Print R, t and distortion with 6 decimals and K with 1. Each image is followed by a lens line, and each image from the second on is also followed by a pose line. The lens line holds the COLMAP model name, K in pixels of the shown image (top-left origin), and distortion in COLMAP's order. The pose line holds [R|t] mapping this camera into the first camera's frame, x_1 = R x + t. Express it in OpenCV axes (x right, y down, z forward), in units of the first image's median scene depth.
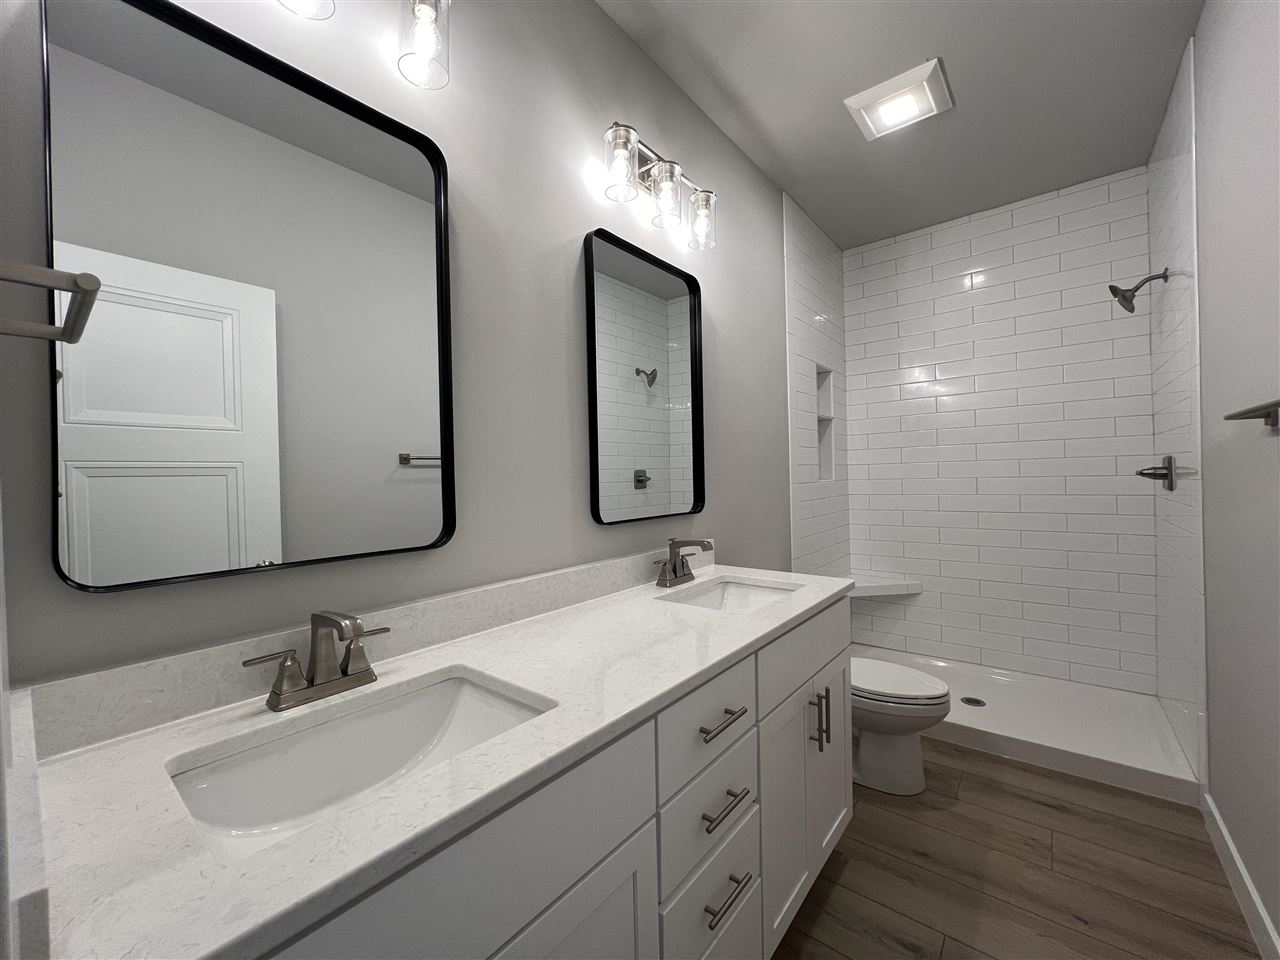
lens RADIAL K [[513.3, 0, 632.6], [0, 513.3, 478.3], [0, 0, 1]] dist [-0.001189, -0.000399]
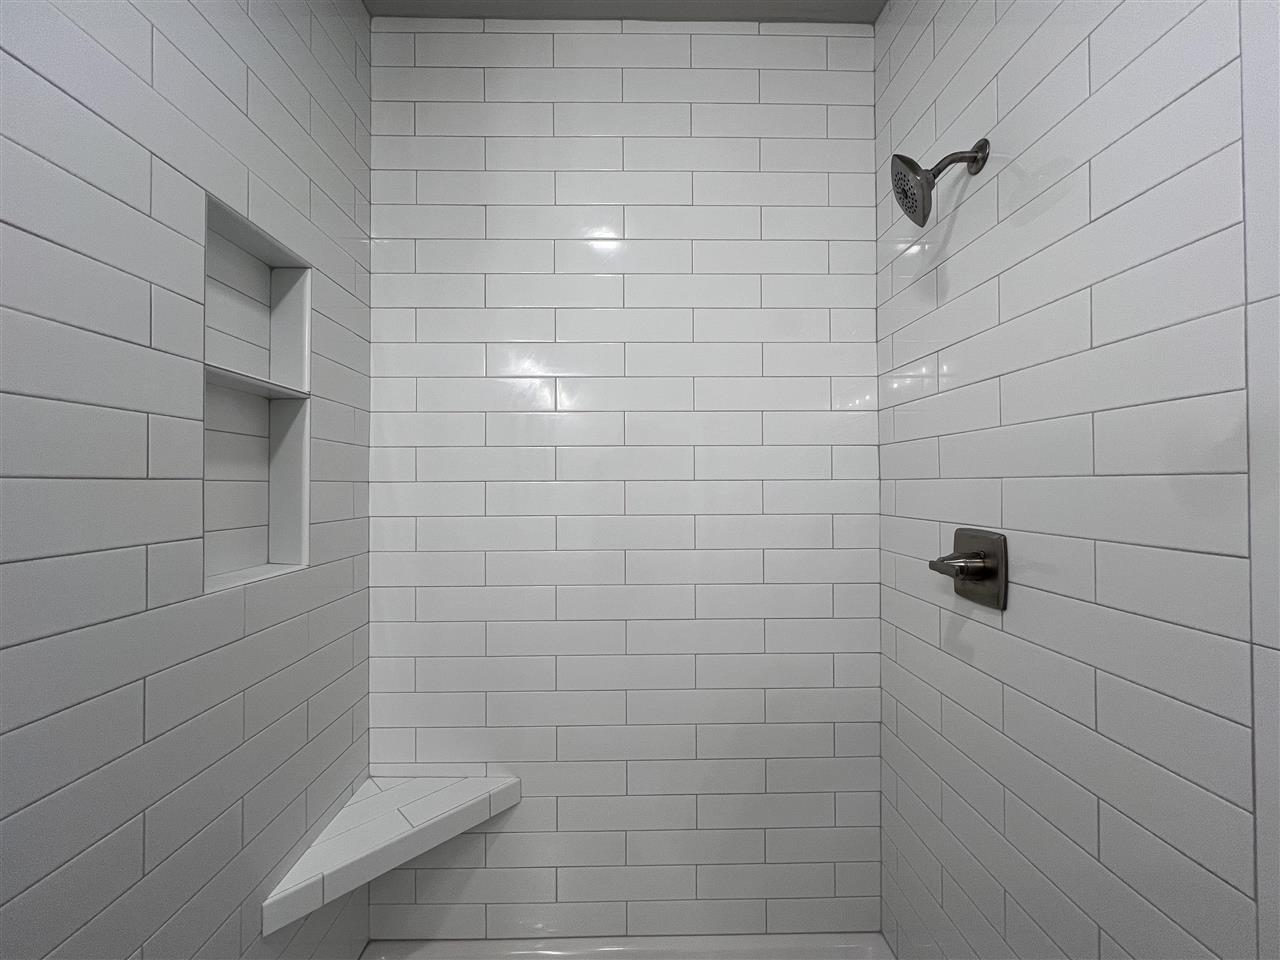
lens RADIAL K [[513.3, 0, 635.4], [0, 513.3, 479.8], [0, 0, 1]] dist [-0.001189, -0.000399]
pose [[0.768487, 0.027150, 0.639289, 0.426718], [-0.013684, 0.999568, -0.026001, -0.065008], [-0.639719, 0.011234, 0.768527, 0.724680]]
